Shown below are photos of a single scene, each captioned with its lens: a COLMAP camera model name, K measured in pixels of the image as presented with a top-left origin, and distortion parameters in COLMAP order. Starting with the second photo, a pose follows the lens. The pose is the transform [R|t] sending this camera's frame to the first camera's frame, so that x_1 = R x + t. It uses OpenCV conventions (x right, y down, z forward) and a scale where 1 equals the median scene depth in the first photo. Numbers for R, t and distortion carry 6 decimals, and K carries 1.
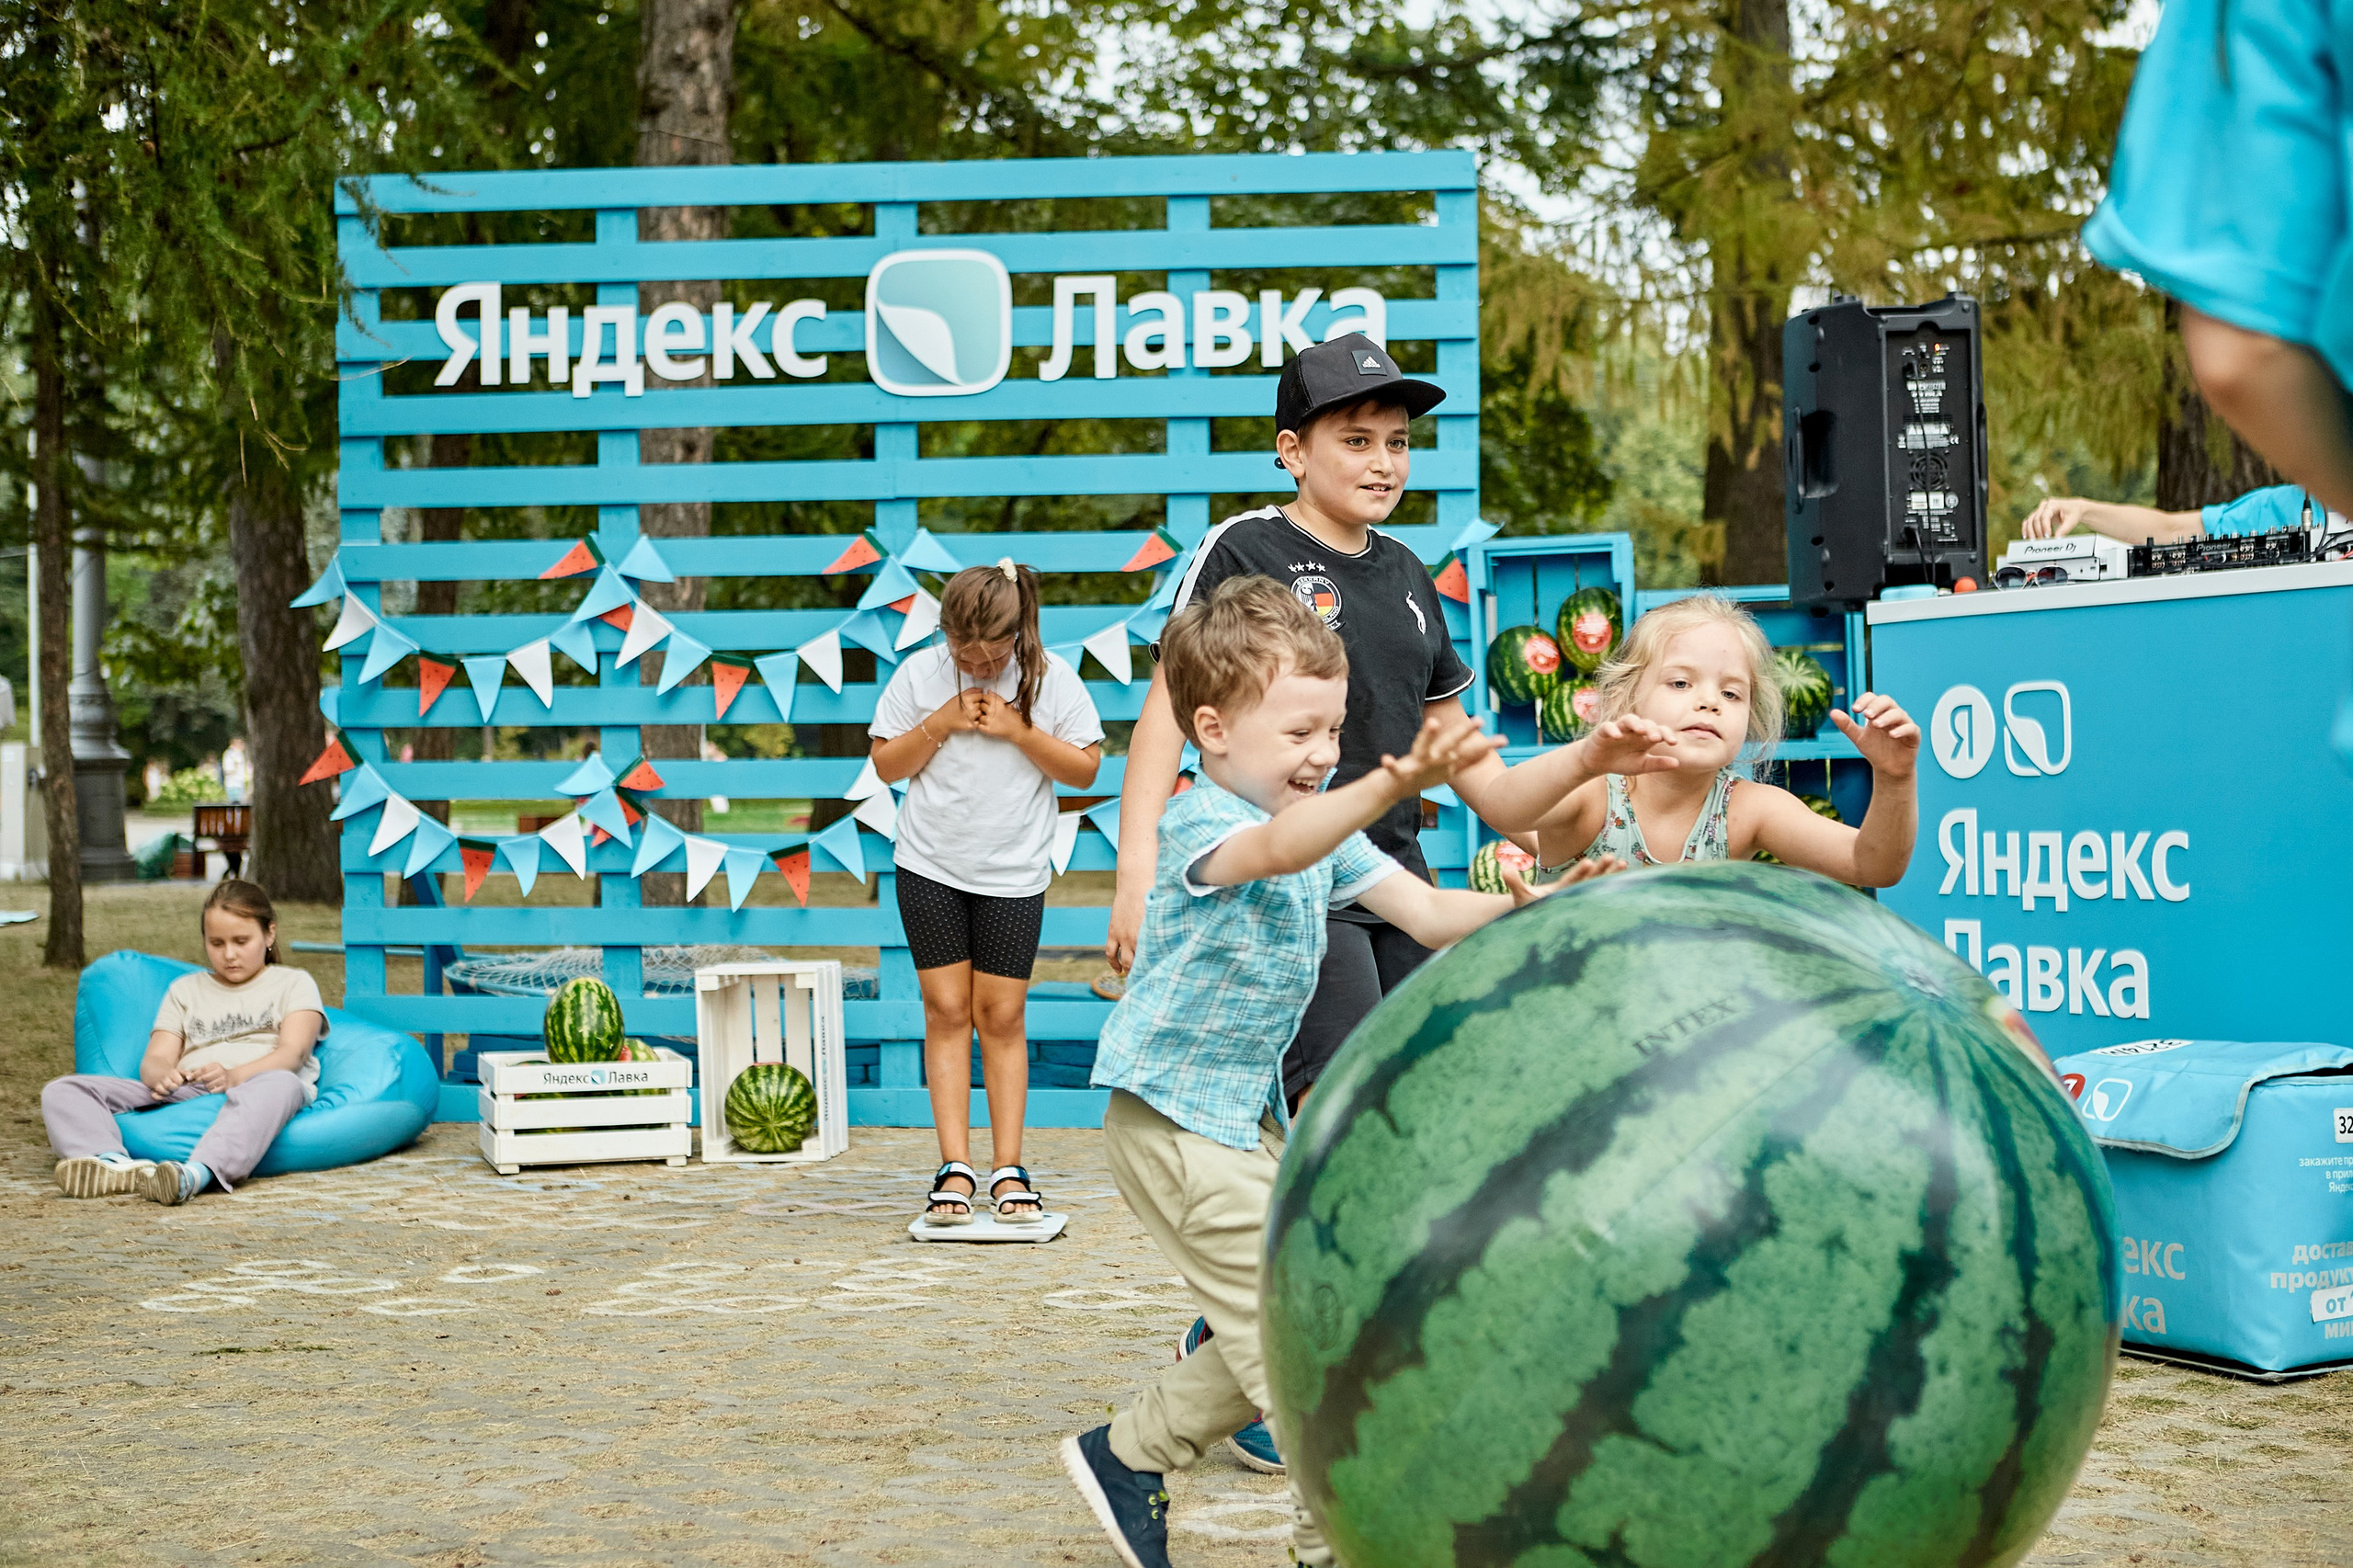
lens RADIAL K [[2987.5, 0, 1072.7], [0, 2987.5, 778.5], [0, 0, 1]] dist [0.002820, 0.001839]
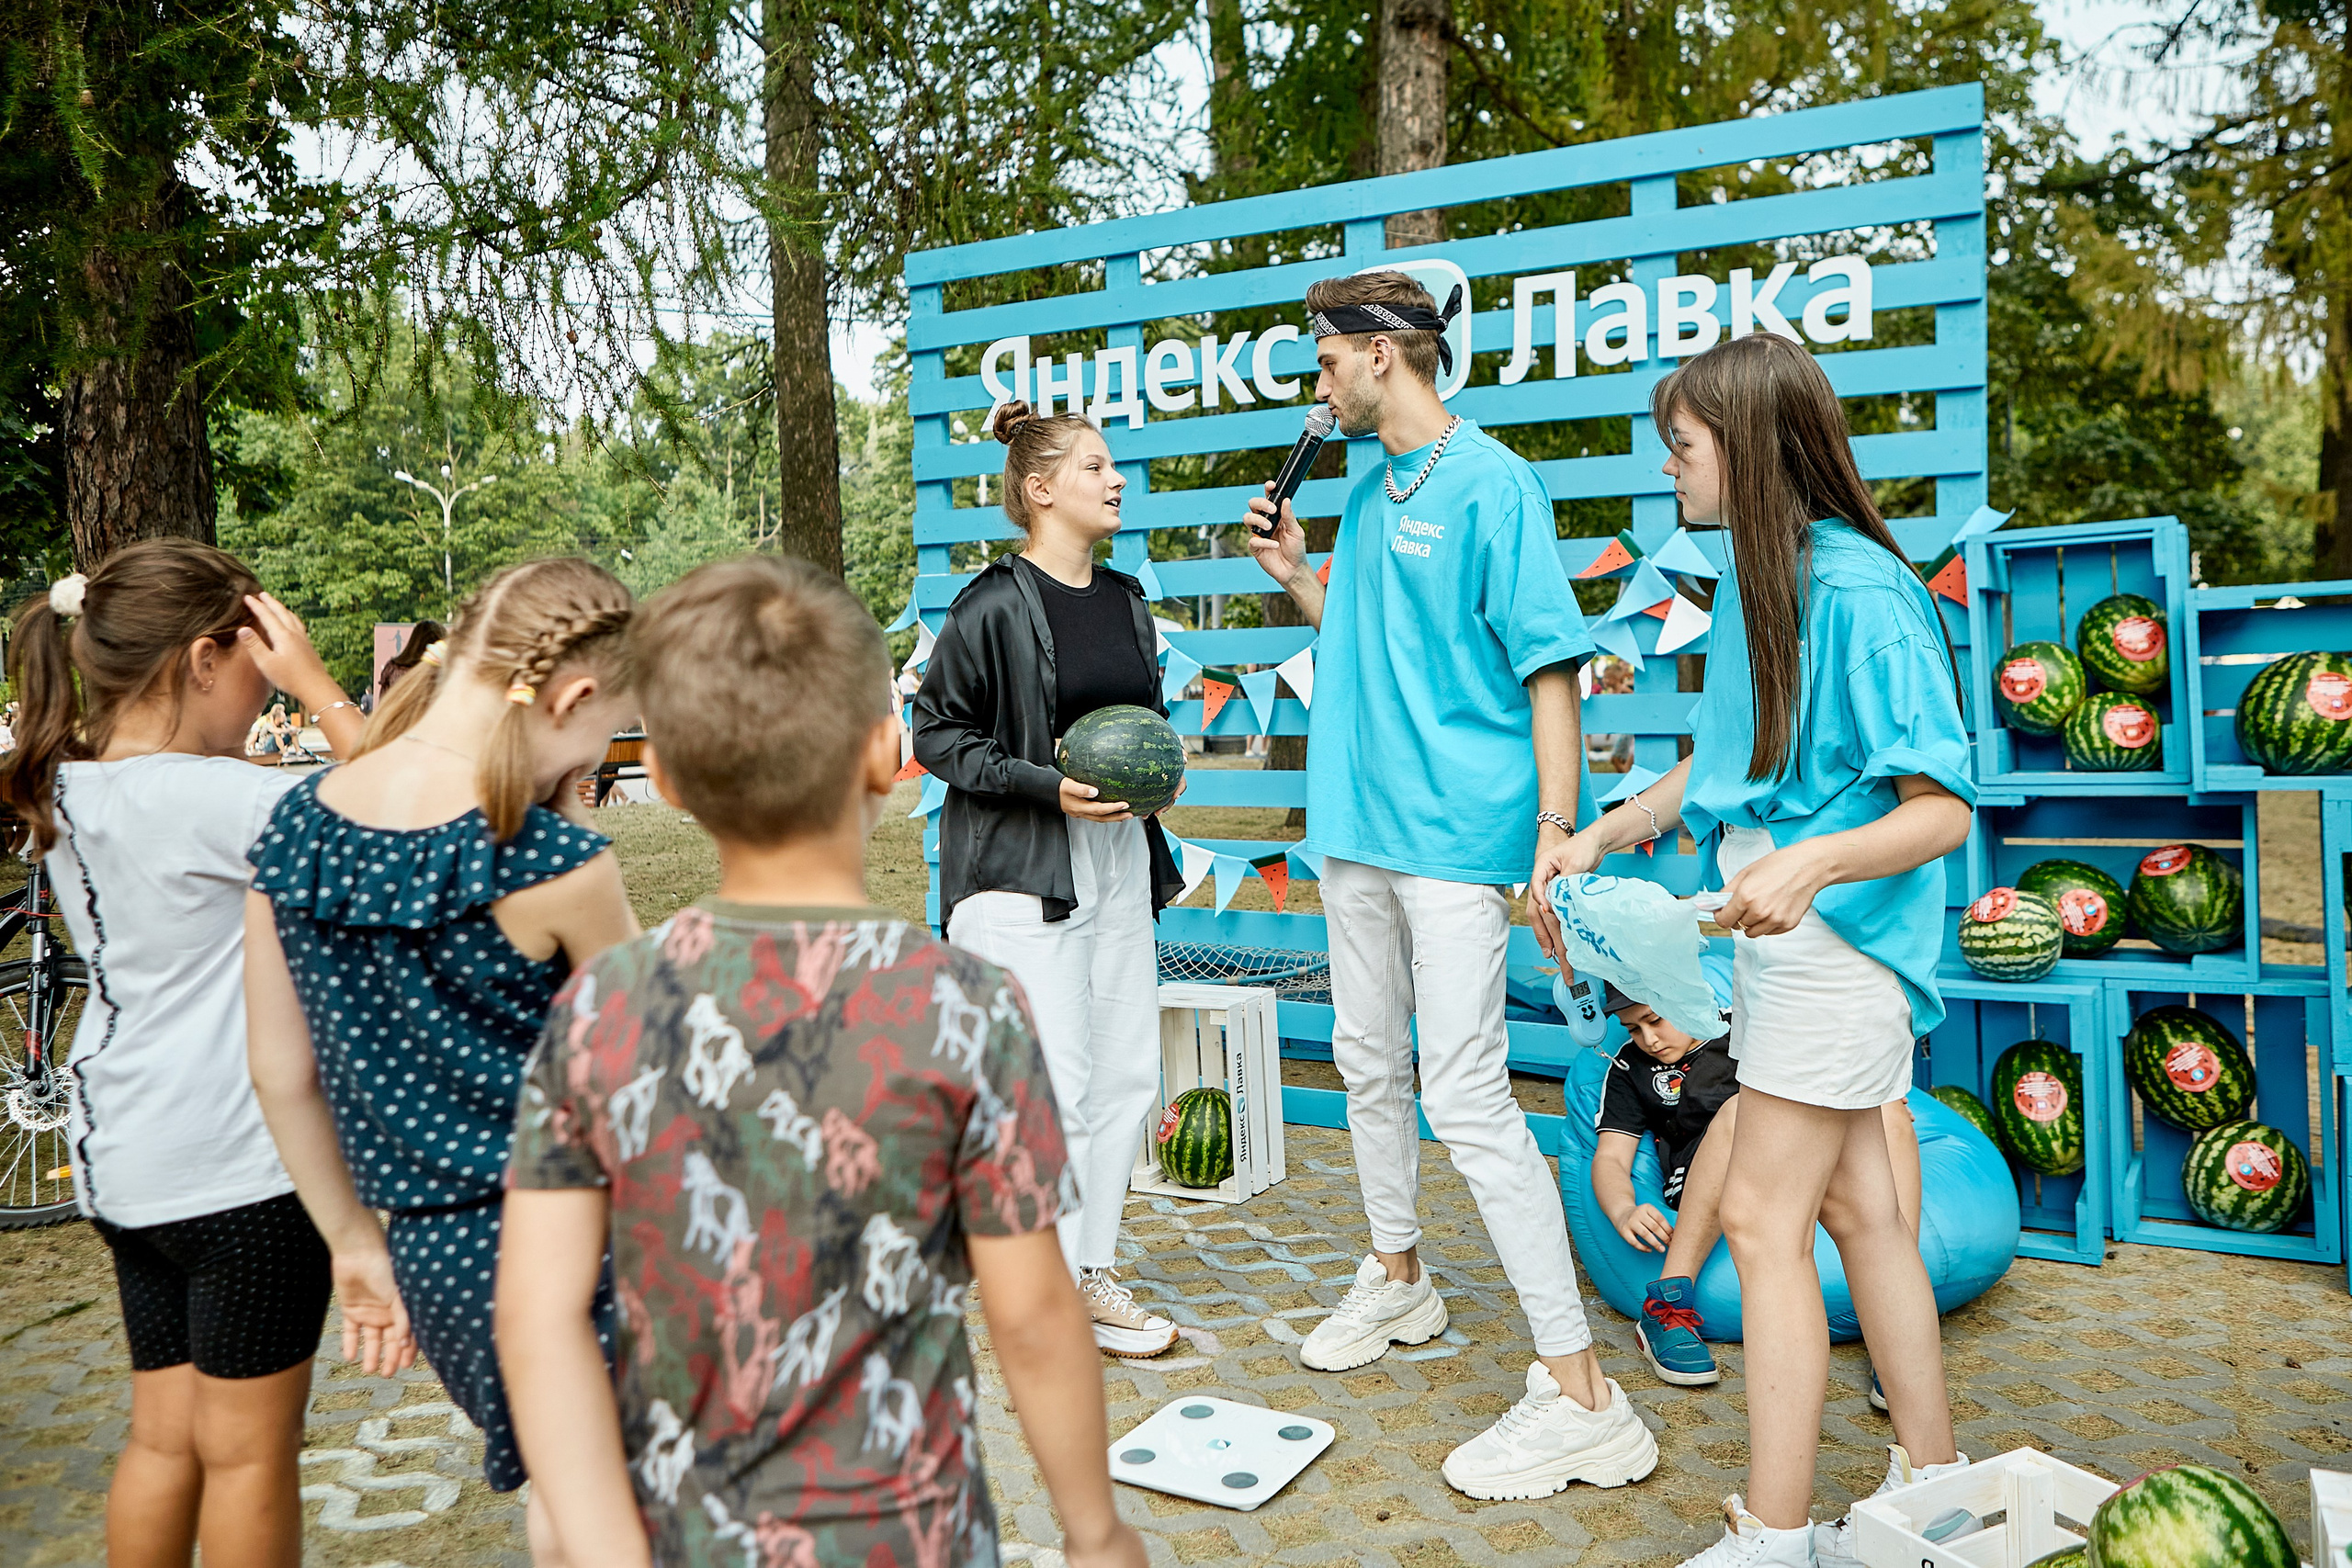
lens RADIAL K [[1659.5, 0, 1260.0], [0, 1659.5, 707.2], [0, 0, 1]] dist [0.009096, -0.000302]
pose [[0.935987, -0.005359, -0.351995, 0.104742], [0.014267, 0.999640, 0.022719, -0.041178], [0.351746, -0.026287, 0.935726, 0.455996]]
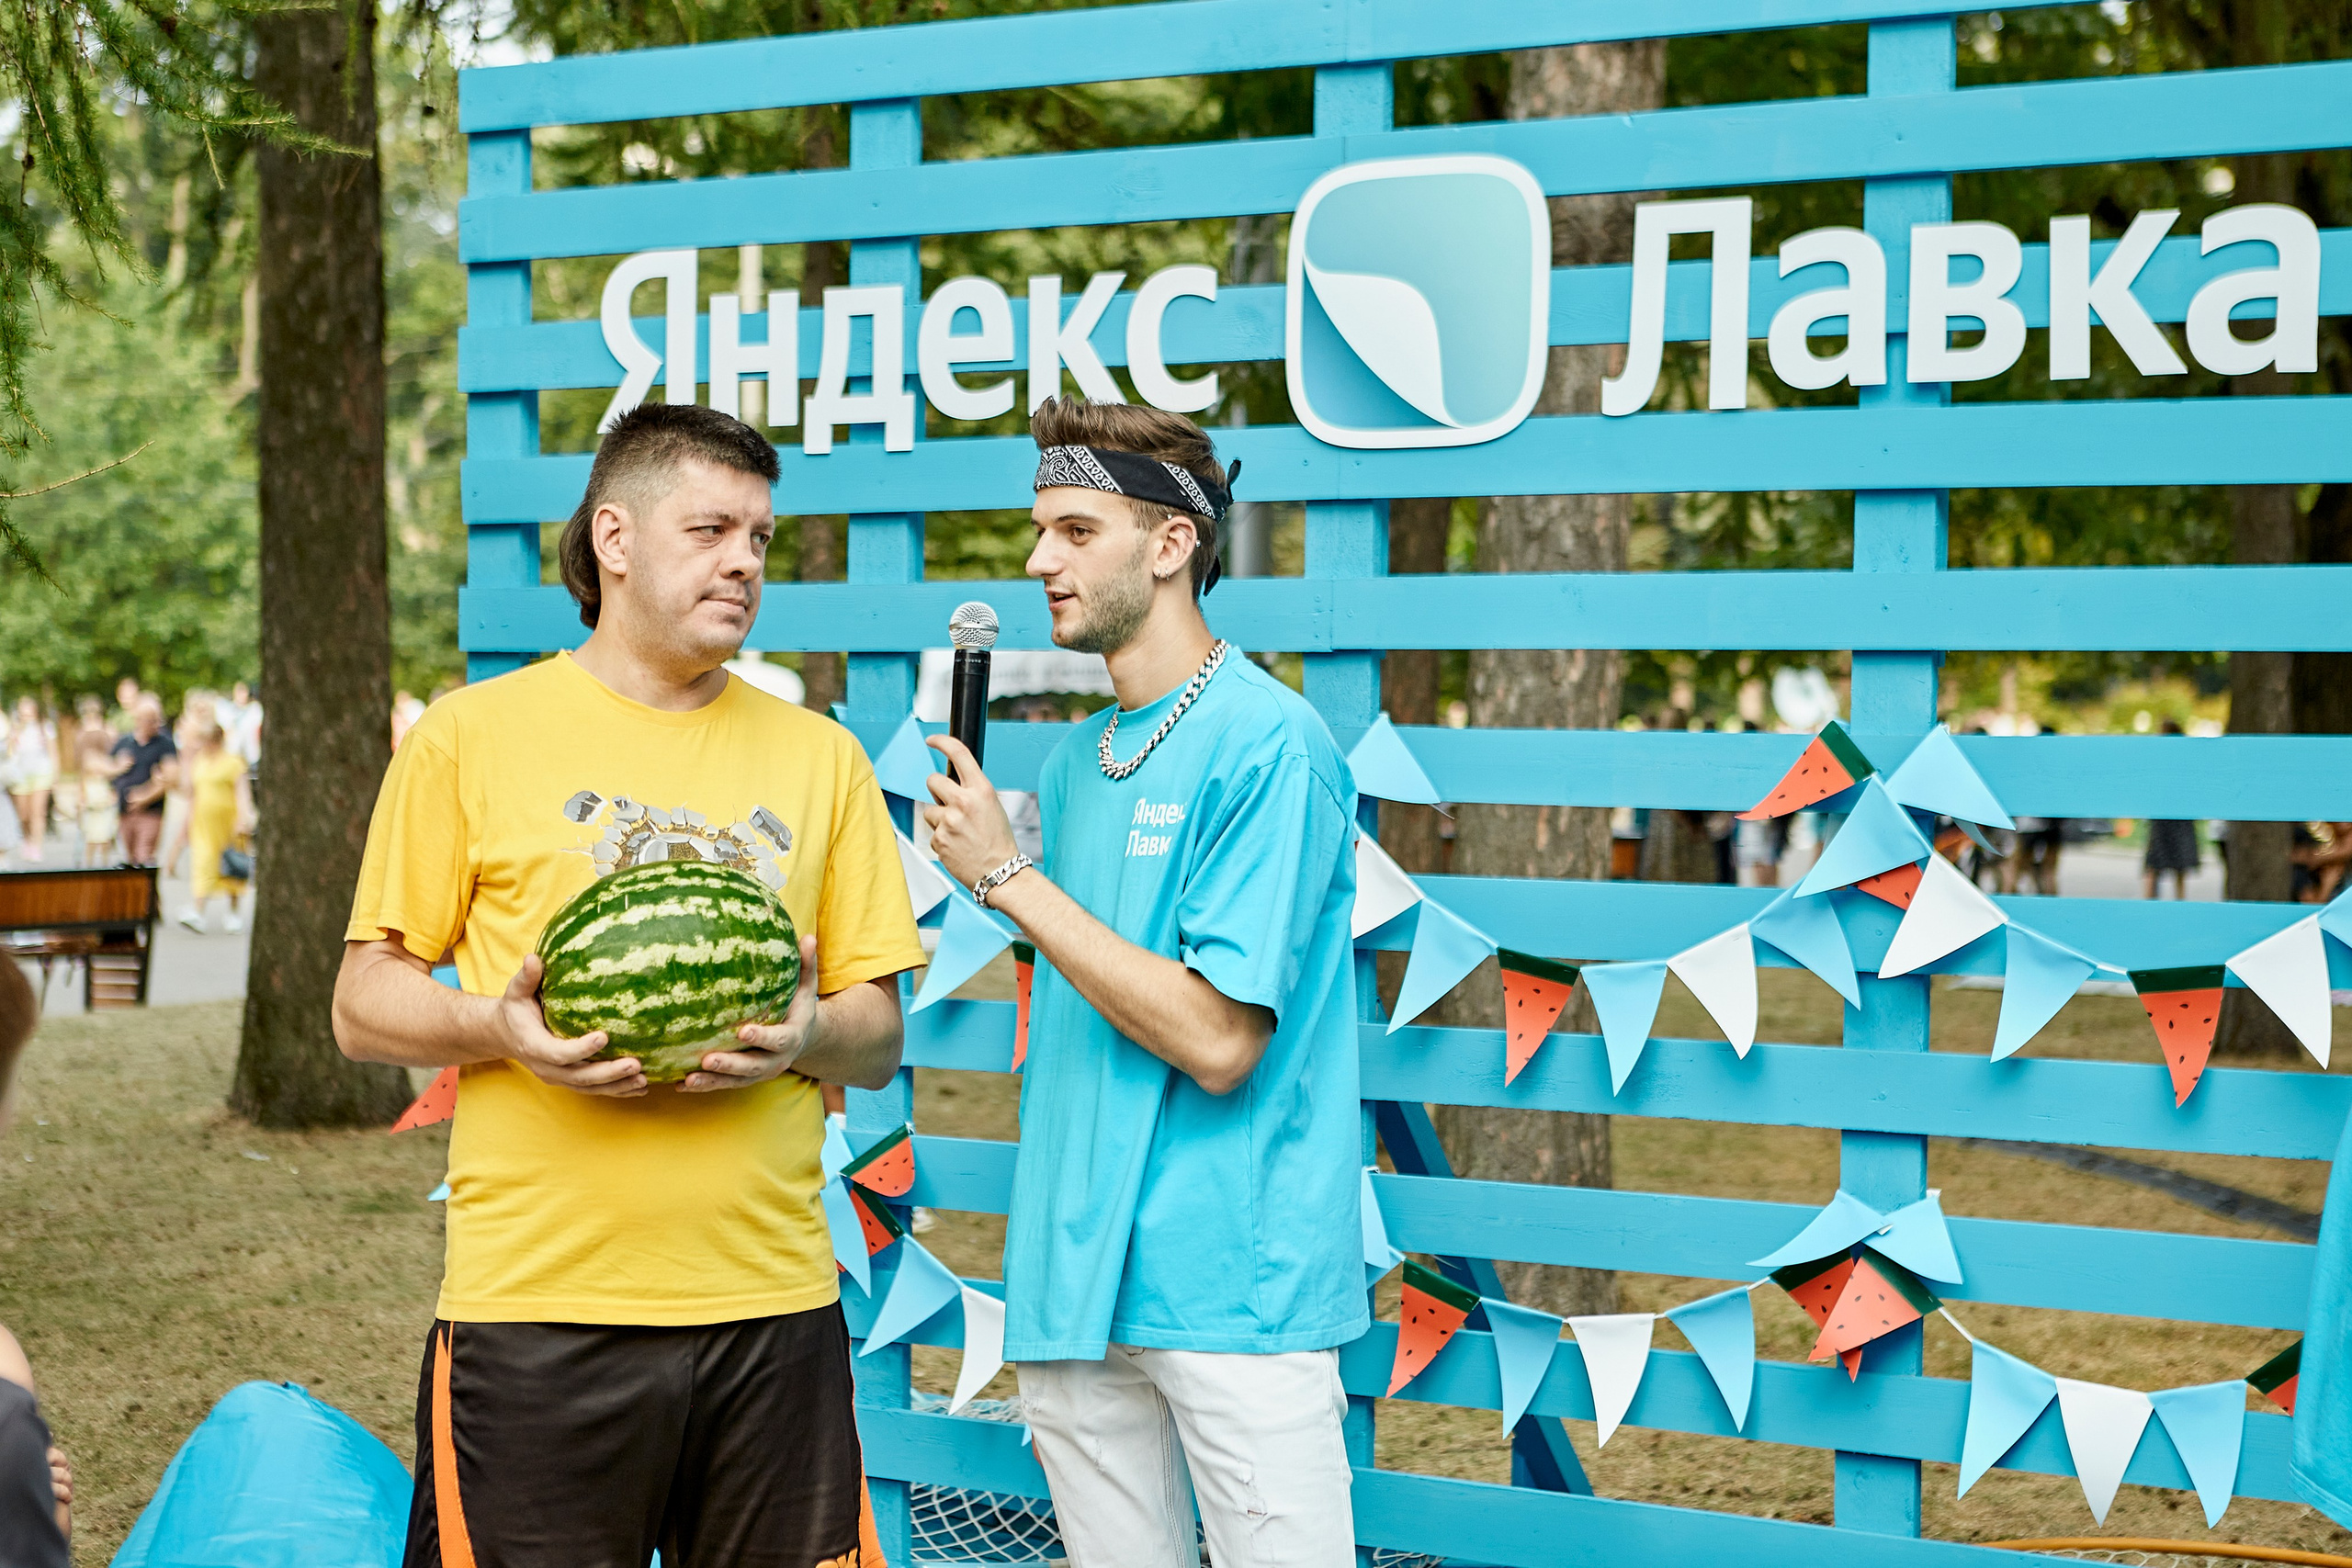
lens RADIAL K [[3815.6, 0, 1188.9], [0, 3815.6, 731.9], [0, 0, 1]] dist [0.047830, 0.095918]
pose [[0.918097, 0.017022, -0.395990, 0.173518], [-0.015546, 0.999855, 0.006936, -0.083593], [0.396050, -0.000212, 0.918229, 0.393158]]
